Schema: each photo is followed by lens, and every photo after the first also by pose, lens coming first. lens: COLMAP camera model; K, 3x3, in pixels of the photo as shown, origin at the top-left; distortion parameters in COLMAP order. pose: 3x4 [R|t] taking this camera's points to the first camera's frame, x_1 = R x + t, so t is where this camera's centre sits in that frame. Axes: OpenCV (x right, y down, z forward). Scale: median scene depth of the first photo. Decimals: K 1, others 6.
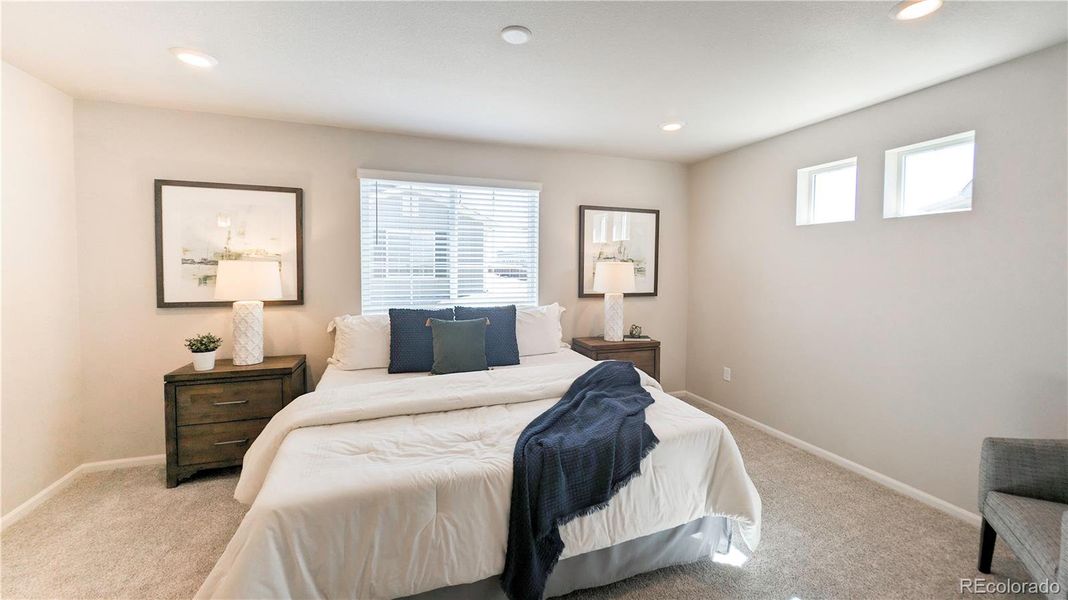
lens RADIAL K [[416.8, 0, 550.6], [0, 416.8, 303.1], [0, 0, 1]] dist [-0.000838, -0.000820]
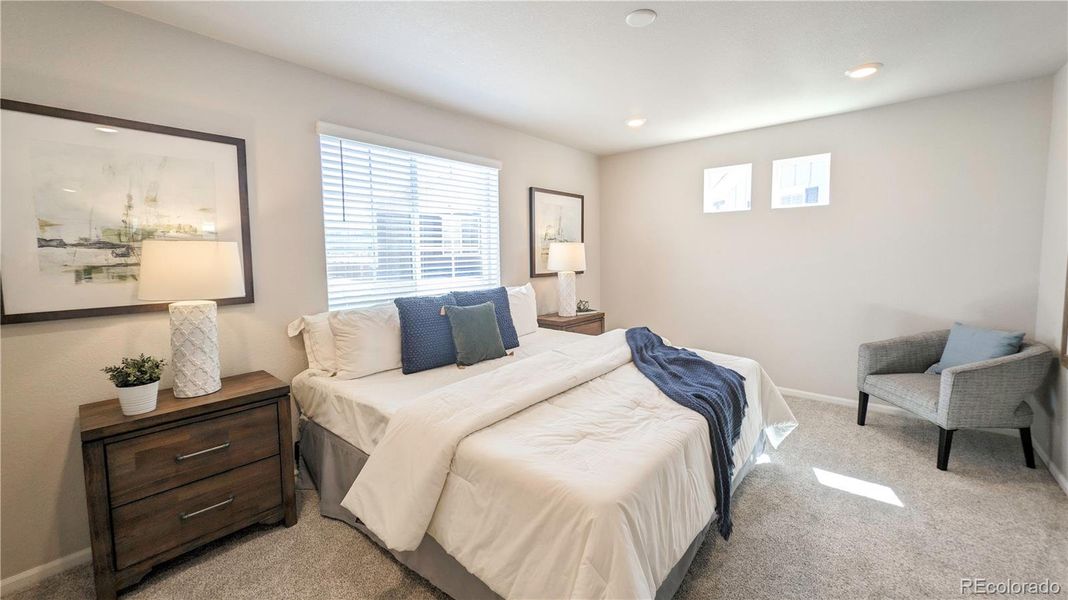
lens RADIAL K [[416.8, 0, 539.6], [0, 416.8, 302.6], [0, 0, 1]] dist [-0.000838, -0.000820]
pose [[0.865870, -0.078007, 0.494151, -0.554449], [0.062935, 0.996906, 0.047095, 0.001071], [-0.496295, -0.009679, 0.868100, 0.132464]]
